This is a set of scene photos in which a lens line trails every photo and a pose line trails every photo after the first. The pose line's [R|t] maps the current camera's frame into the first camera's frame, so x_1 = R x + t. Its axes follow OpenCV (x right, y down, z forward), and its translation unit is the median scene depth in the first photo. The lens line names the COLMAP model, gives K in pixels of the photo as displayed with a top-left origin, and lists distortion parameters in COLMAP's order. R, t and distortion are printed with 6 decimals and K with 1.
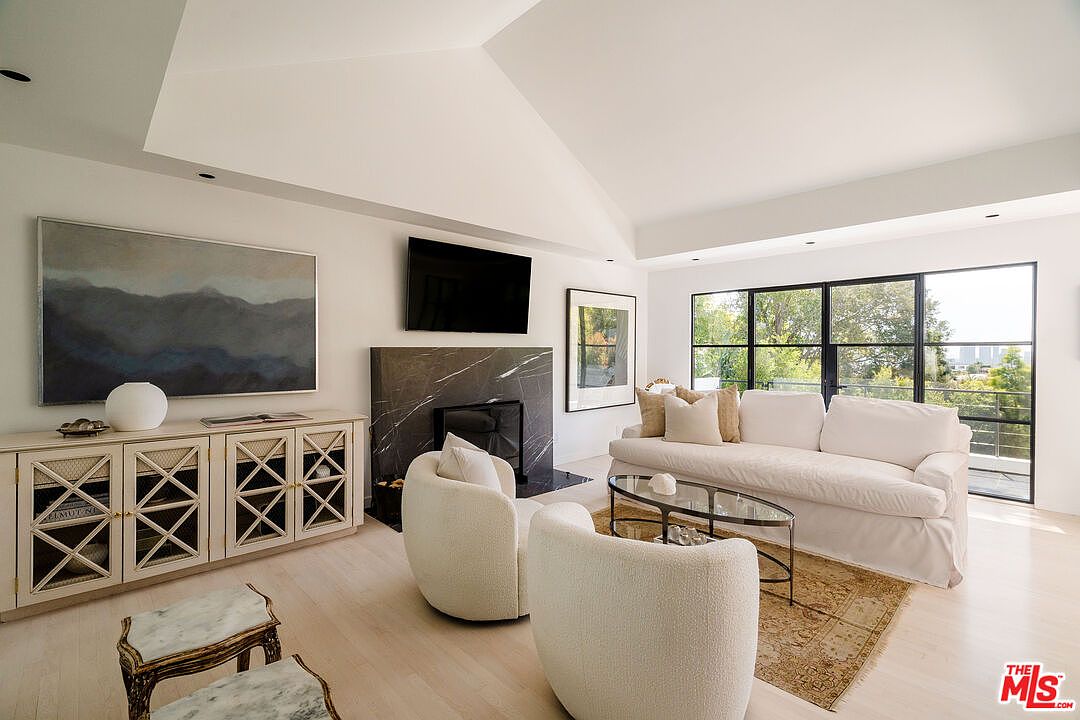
lens RADIAL K [[486.9, 0, 534.4], [0, 486.9, 356.5], [0, 0, 1]] dist [-0.002835, 0.002364]
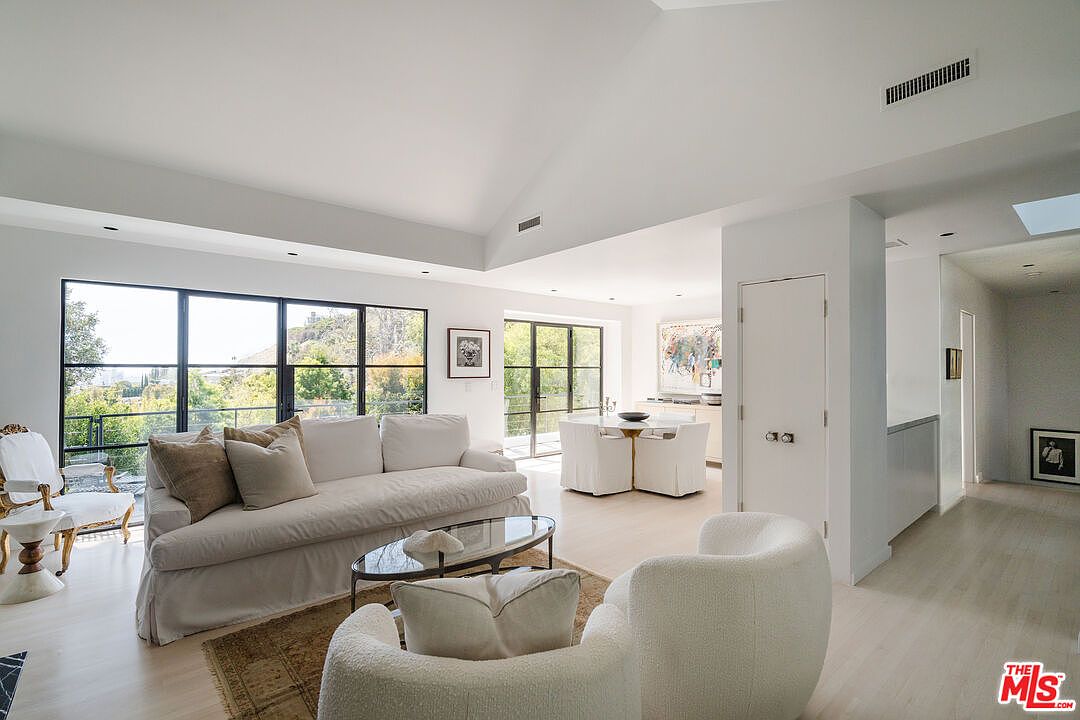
lens RADIAL K [[486.9, 0, 544.1], [0, 486.9, 360.1], [0, 0, 1]] dist [-0.002835, 0.002364]
pose [[0.069707, 0.016977, 0.997423, -0.520414], [0.013468, 0.999748, -0.017957, -0.019049], [-0.997477, 0.014685, 0.069461, 0.772133]]
